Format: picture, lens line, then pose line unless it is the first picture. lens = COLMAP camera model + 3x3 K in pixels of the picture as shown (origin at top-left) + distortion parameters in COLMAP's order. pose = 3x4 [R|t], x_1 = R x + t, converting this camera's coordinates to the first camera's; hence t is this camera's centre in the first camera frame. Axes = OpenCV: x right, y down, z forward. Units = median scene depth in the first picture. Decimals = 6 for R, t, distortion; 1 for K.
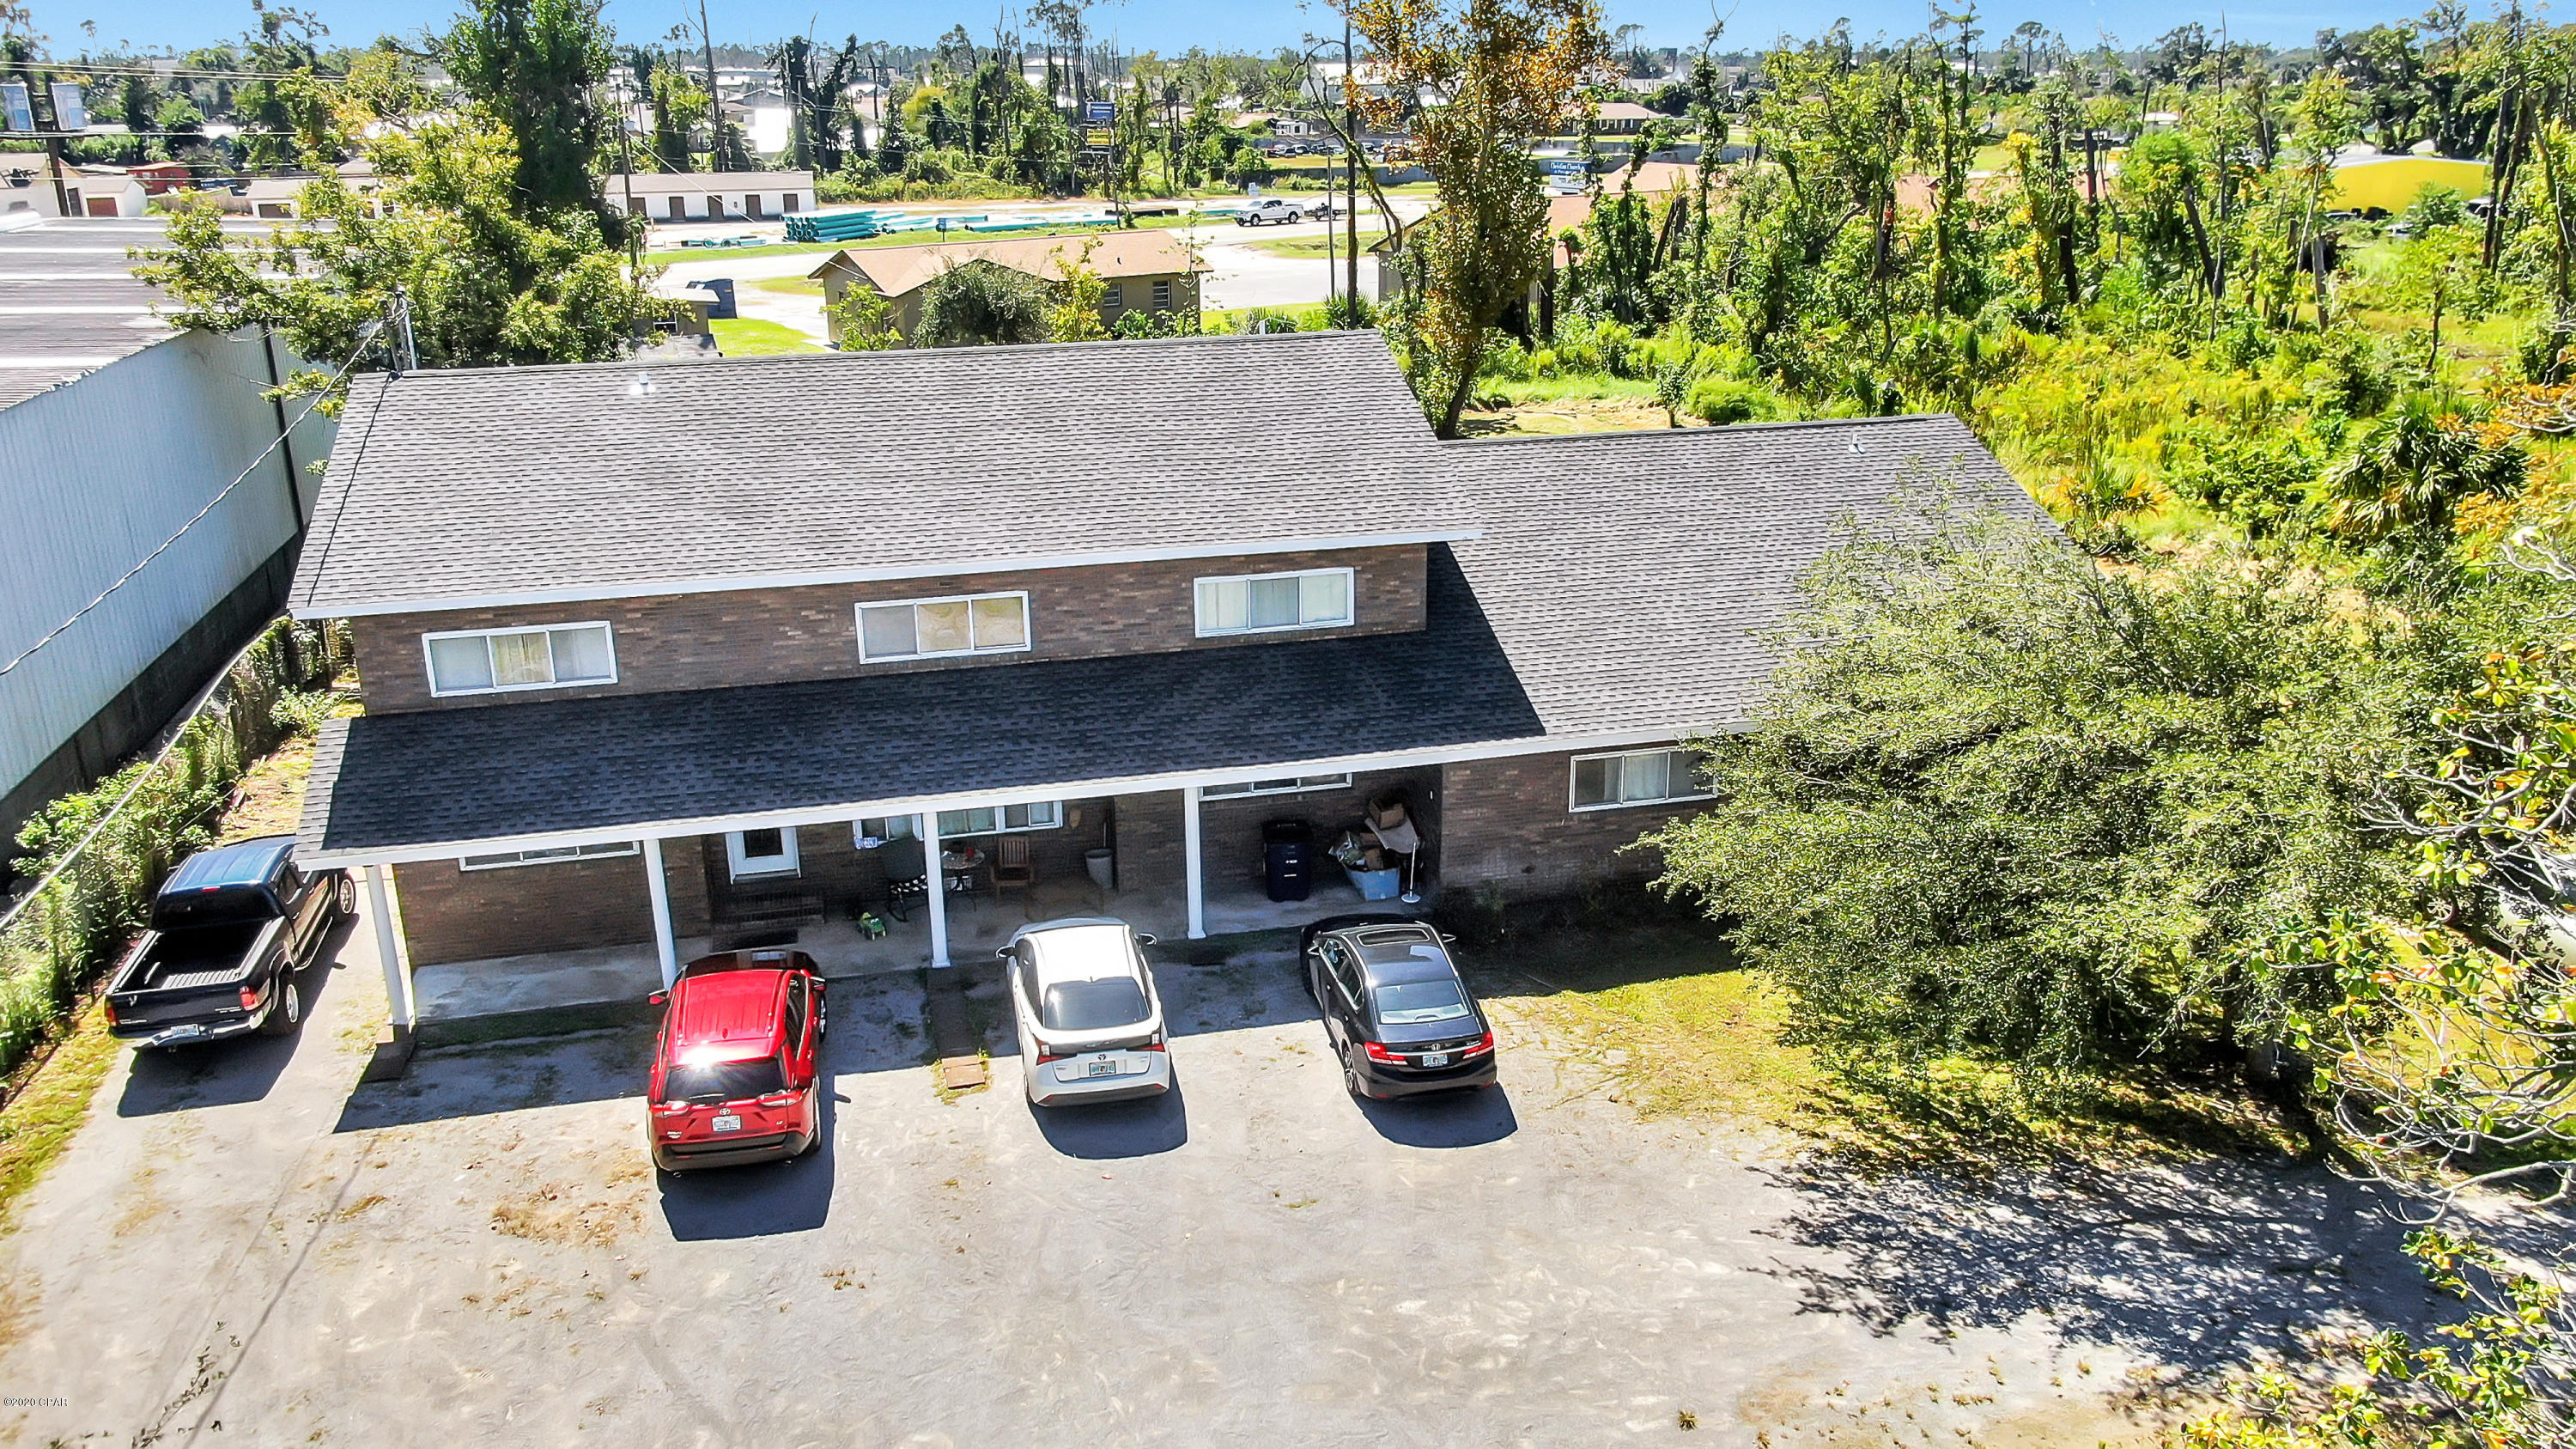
lens RADIAL K [[1885.3, 0, 1288.0], [0, 1885.3, 724.5], [0, 0, 1]] dist [-0.017528, -0.005948]
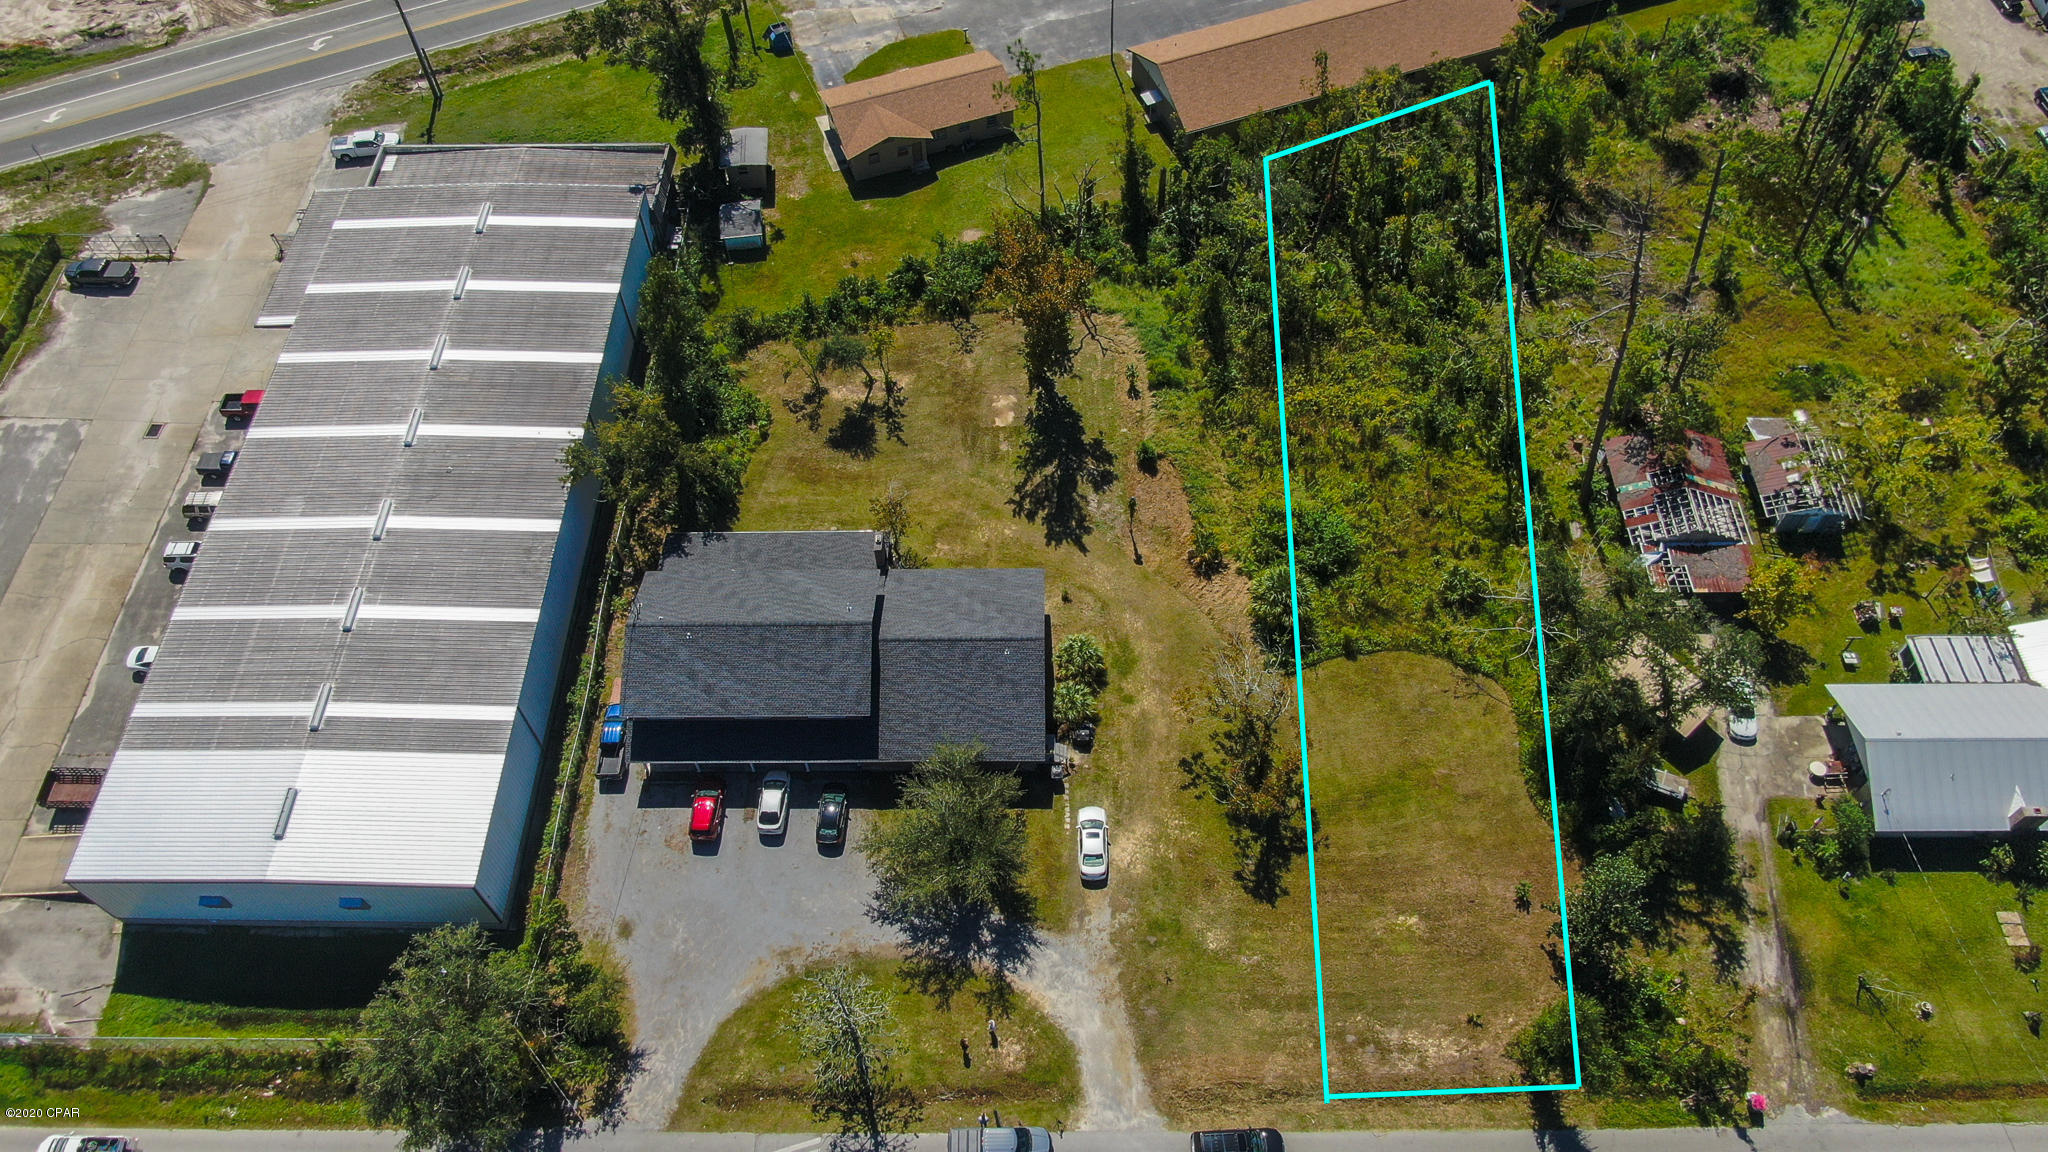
lens RADIAL K [[1488.5, 0, 1024.0], [0, 1488.5, 576.0], [0, 0, 1]] dist [-0.011846, 0.000775]
pose [[0.969435, 0.194475, -0.149584, 1.058341], [-0.069567, 0.802539, 0.592530, -2.852607], [0.235279, -0.564013, 0.791538, -1.715492]]
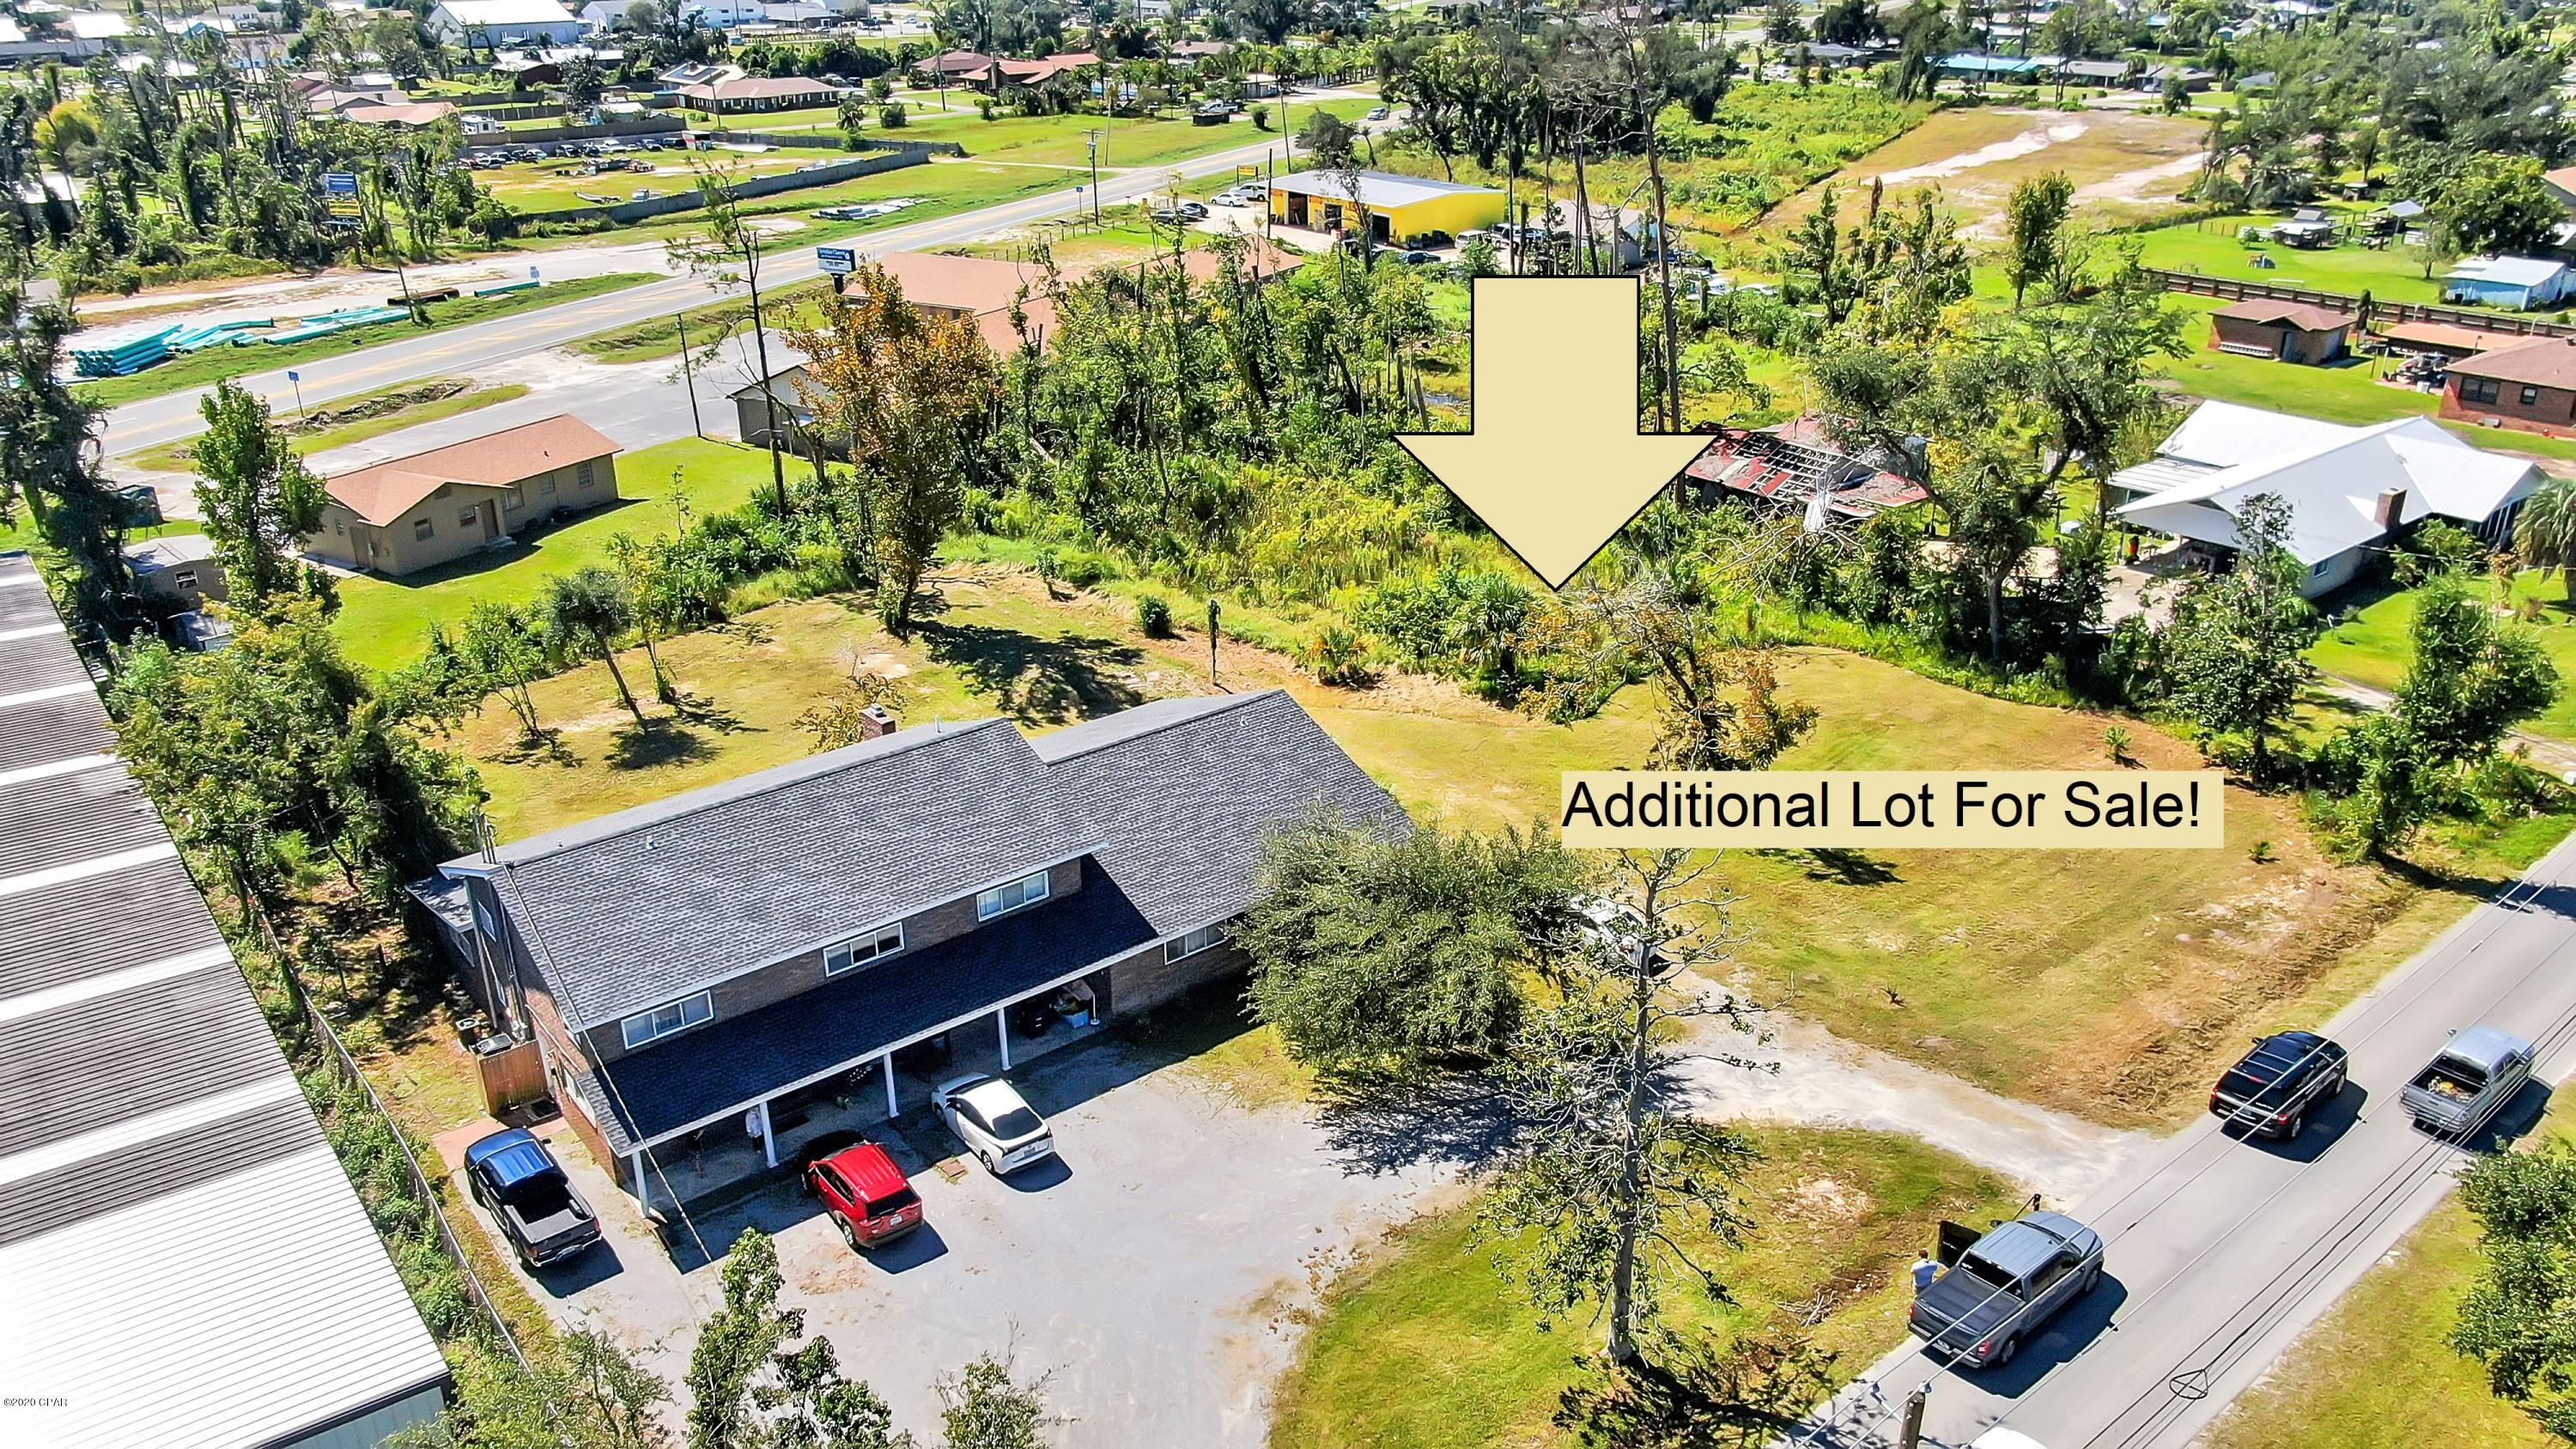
lens RADIAL K [[1857.2, 0, 1288.0], [0, 1857.2, 724.5], [0, 0, 1]] dist [-0.057670, 0.001007]
pose [[0.903022, -0.173525, 0.392990, -0.571259], [0.143874, 0.984122, 0.103941, -0.478714], [-0.404787, -0.037320, 0.913649, -1.064401]]
